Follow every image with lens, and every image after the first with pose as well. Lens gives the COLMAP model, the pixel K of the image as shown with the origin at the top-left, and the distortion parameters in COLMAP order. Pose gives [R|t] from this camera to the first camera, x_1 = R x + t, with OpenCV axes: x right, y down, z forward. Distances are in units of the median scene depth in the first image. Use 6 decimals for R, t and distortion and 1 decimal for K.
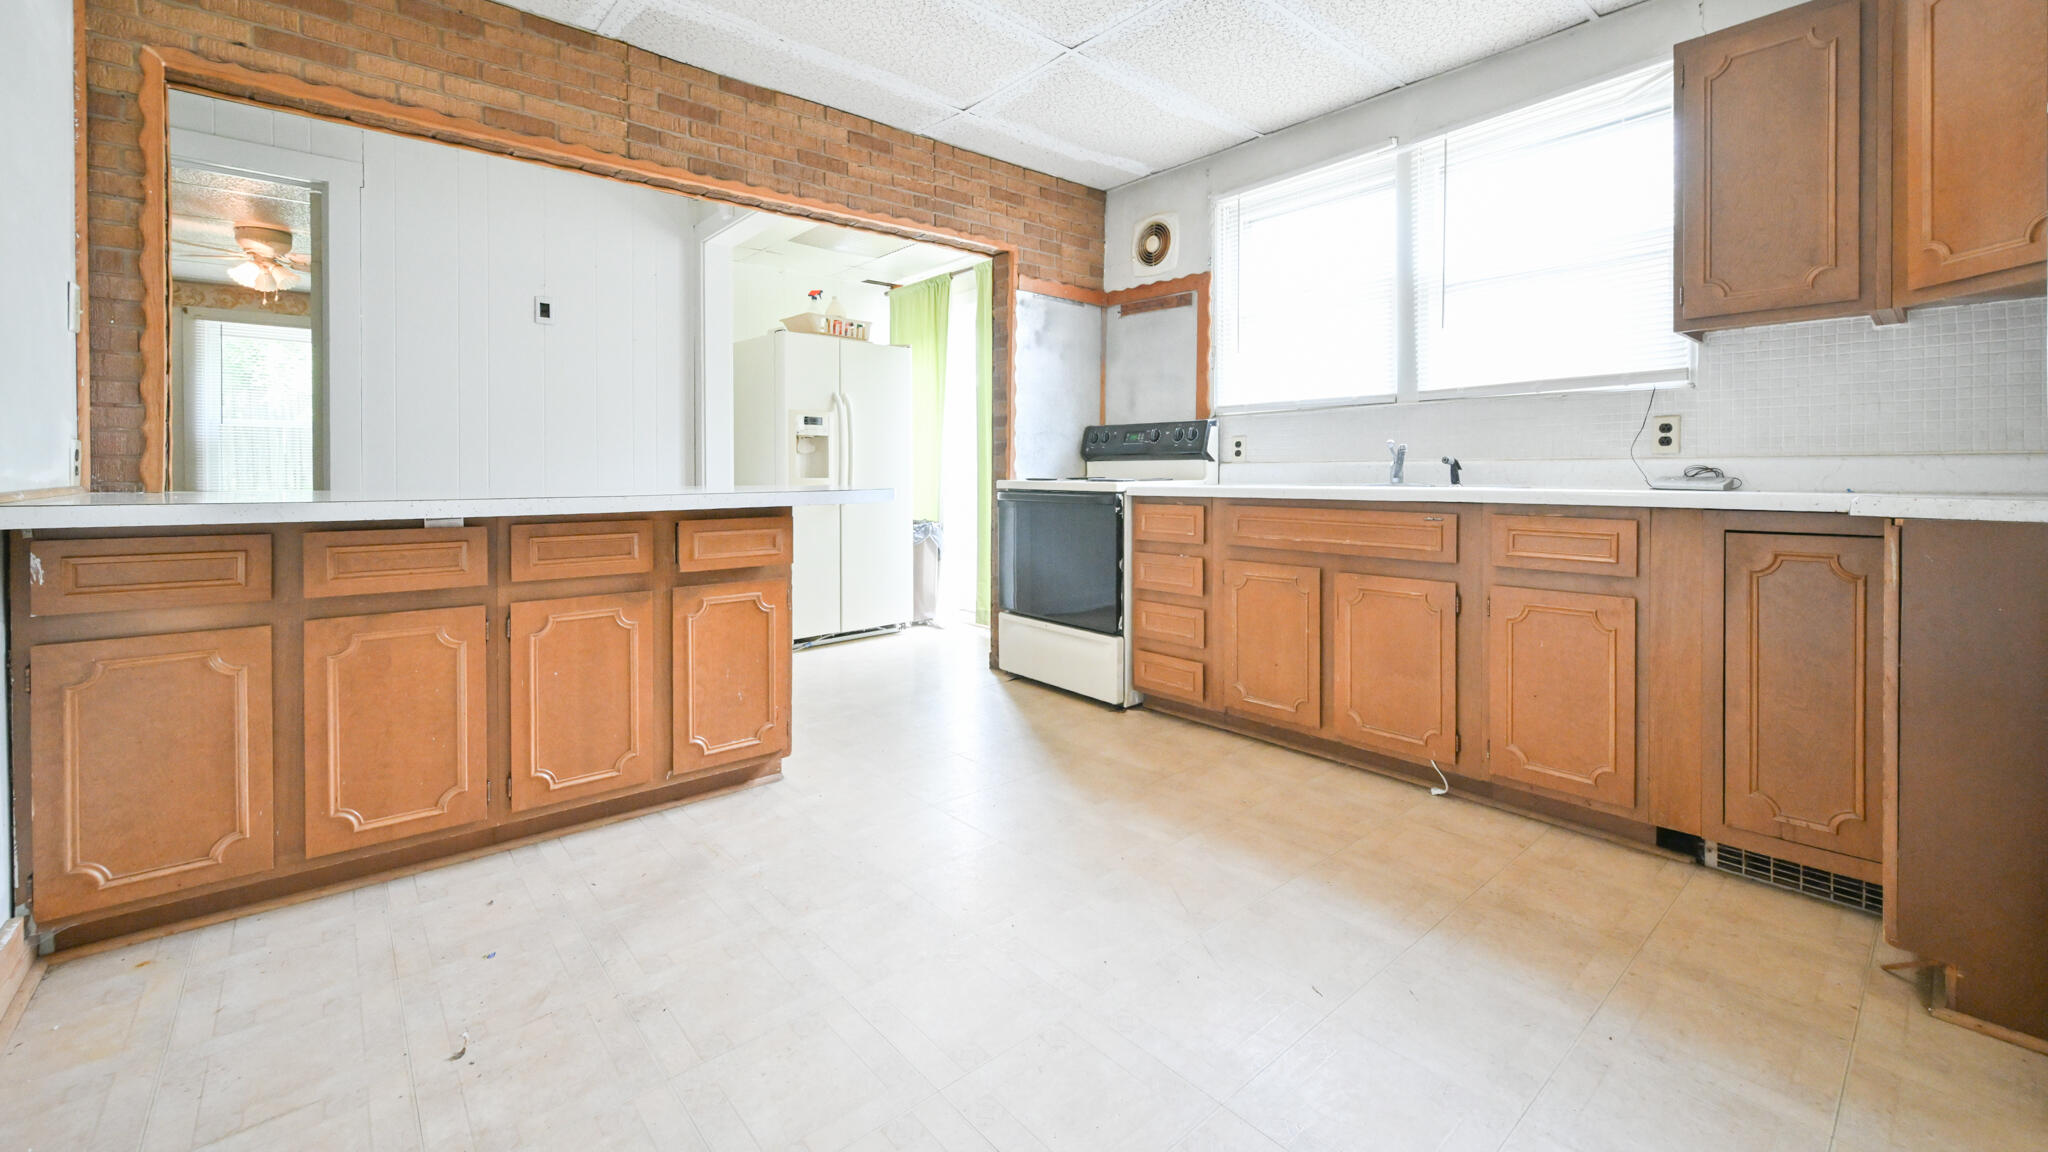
lens RADIAL K [[814.6, 0, 1011.9], [0, 814.6, 475.8], [0, 0, 1]] dist [0.001094, -0.000019]
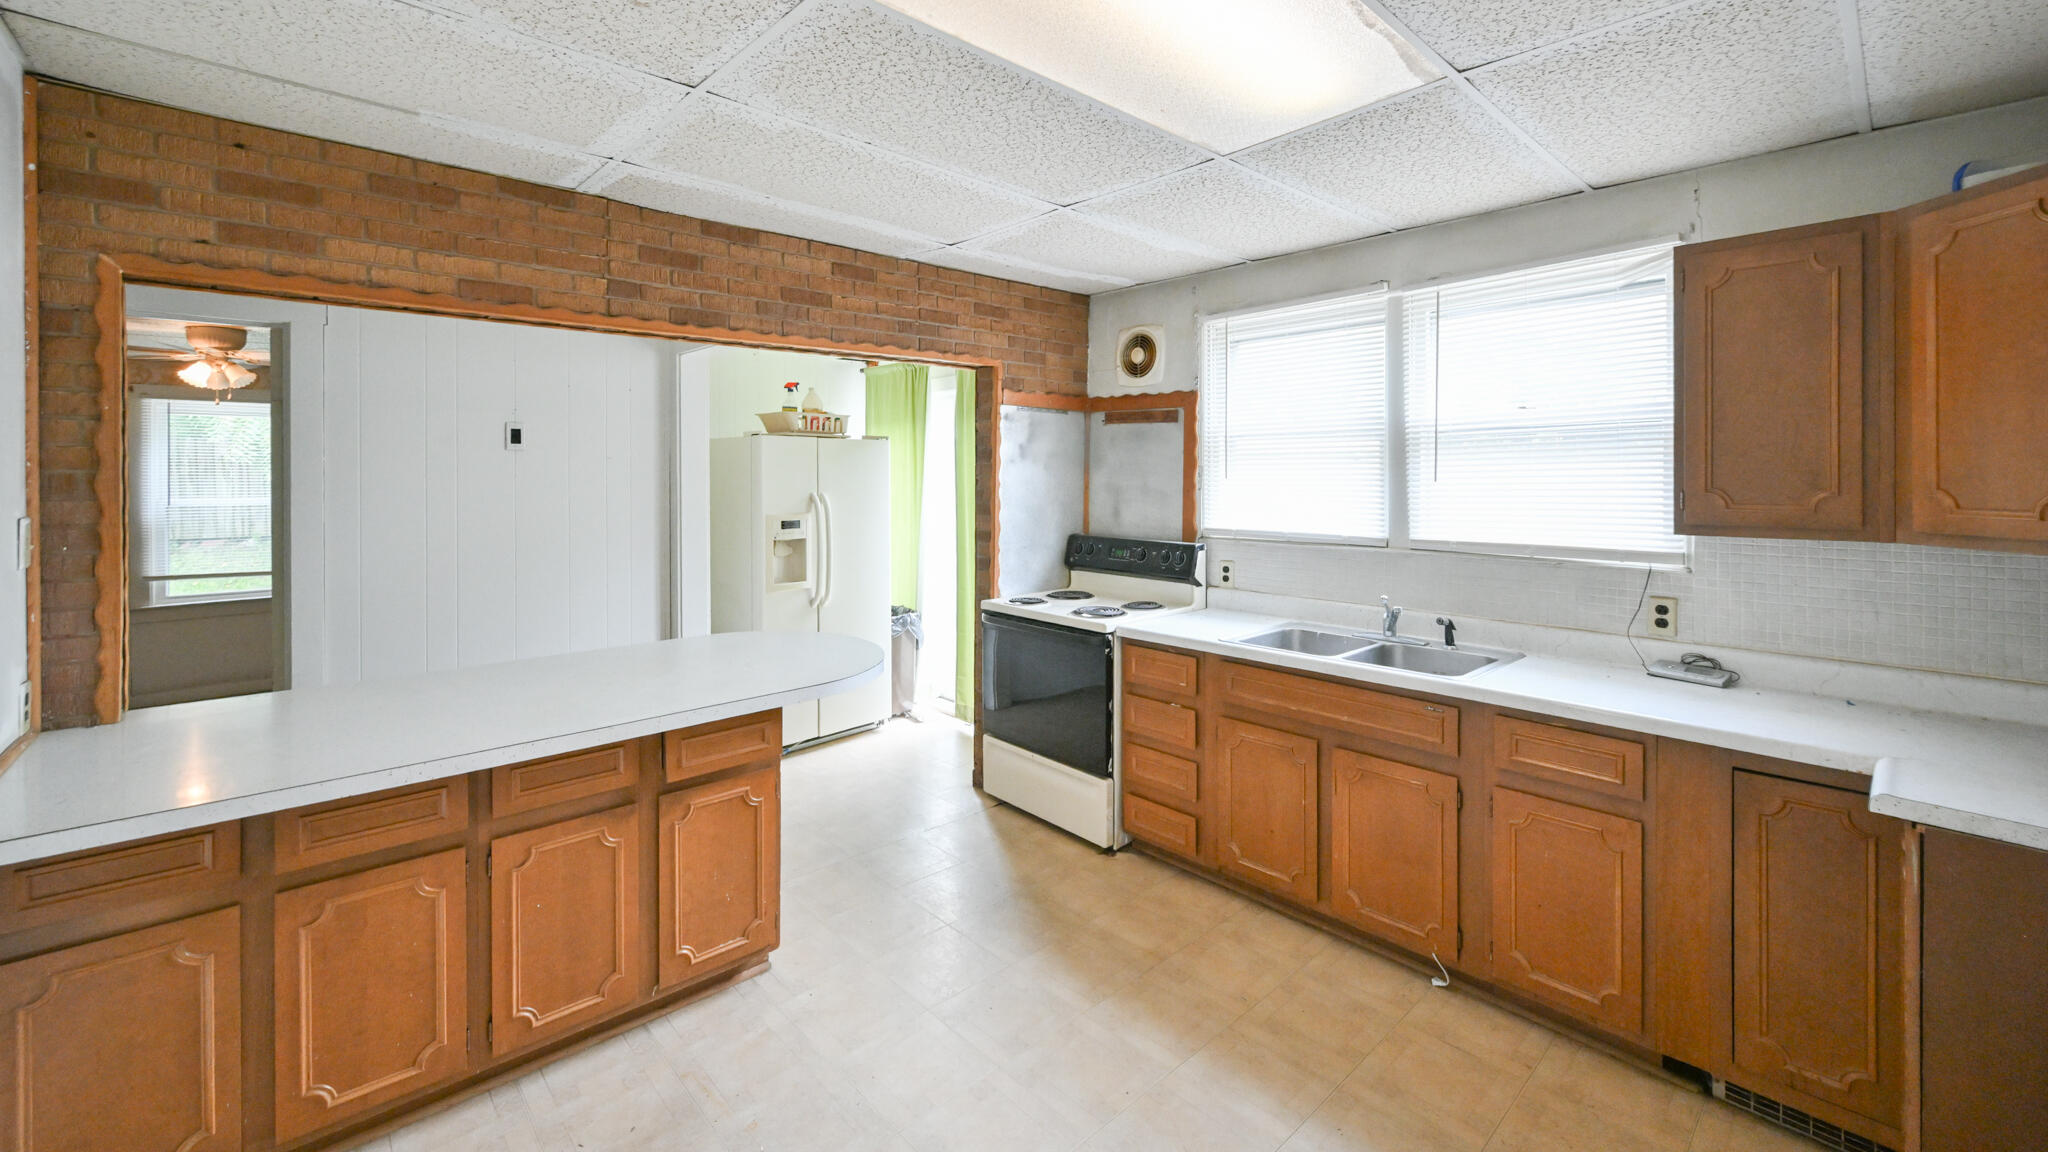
lens RADIAL K [[819.4, 0, 996.9], [0, 819.4, 471.0], [0, 0, 1]] dist [0.000531, 0.000383]
pose [[0.999682, -0.000376, 0.025210, -0.037669], [0.000445, 0.999996, -0.002737, -0.227840], [-0.025209, 0.002748, 0.999678, 0.016660]]
